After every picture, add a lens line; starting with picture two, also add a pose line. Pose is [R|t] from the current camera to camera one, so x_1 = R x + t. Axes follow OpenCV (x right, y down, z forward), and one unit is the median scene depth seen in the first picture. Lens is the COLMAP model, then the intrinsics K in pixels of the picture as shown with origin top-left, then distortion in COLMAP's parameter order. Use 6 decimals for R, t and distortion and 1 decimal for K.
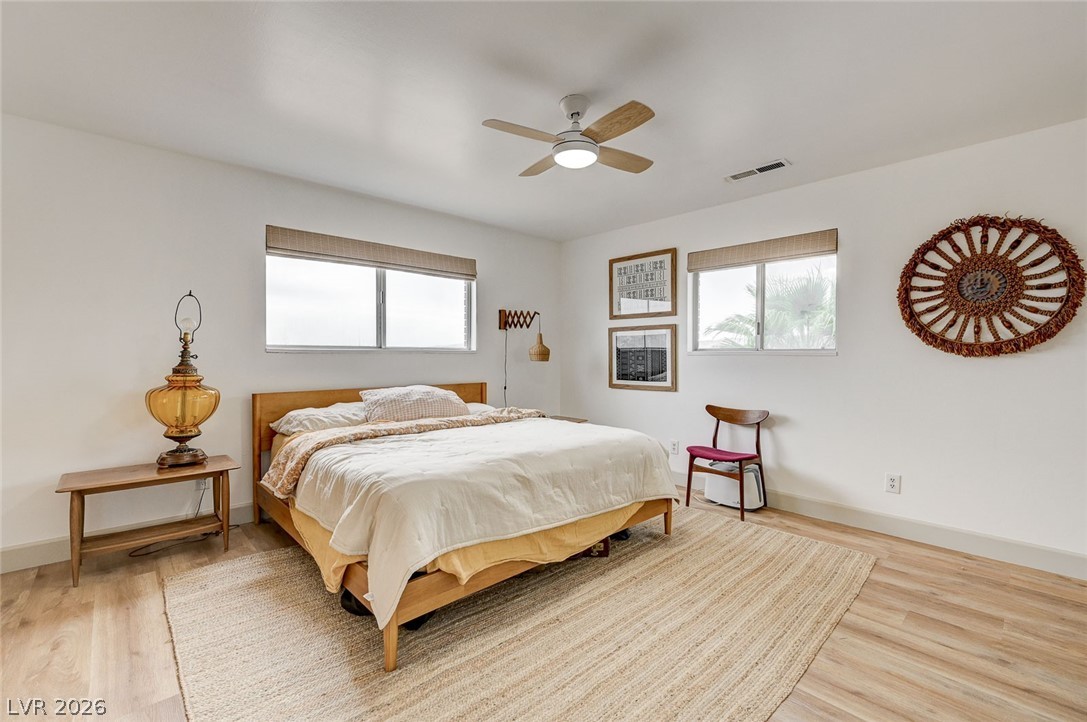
lens RADIAL K [[455.0, 0, 550.3], [0, 455.0, 358.4], [0, 0, 1]] dist [0.000420, -0.000011]
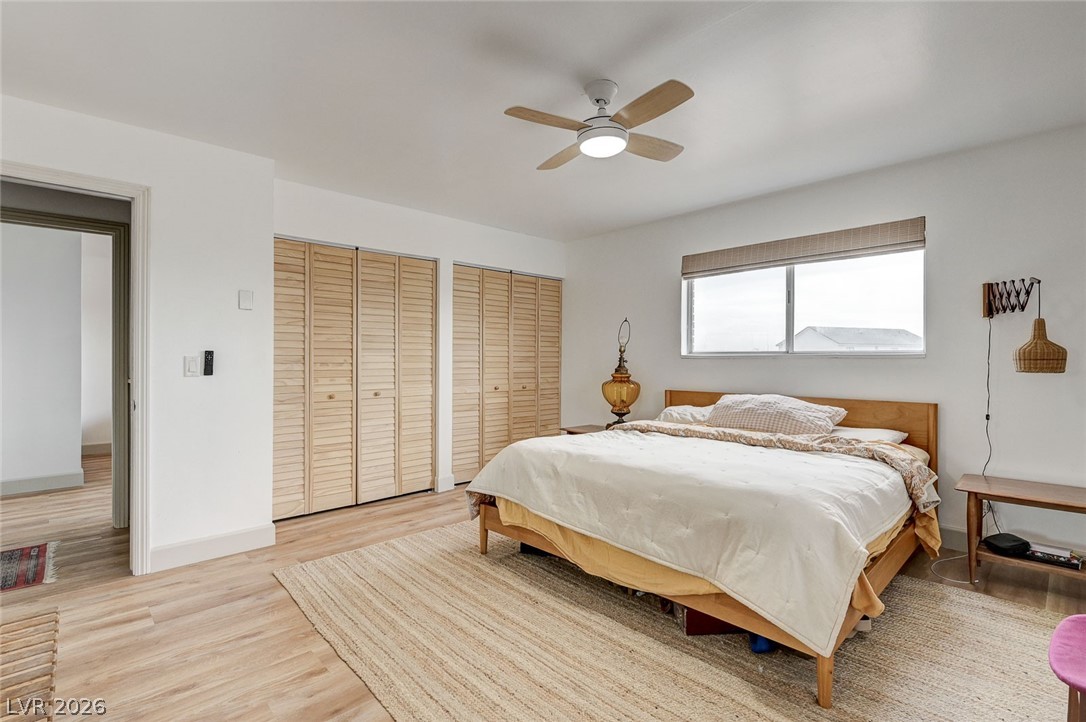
lens RADIAL K [[482.1, 0, 543.0], [0, 482.1, 361.0], [0, 0, 1]] dist [-0.000066, -0.000029]
pose [[0.043237, 0.000734, -0.999065, 0.801112], [-0.009561, 0.999954, 0.000320, -0.002841], [0.999019, 0.009538, 0.043242, 0.658122]]
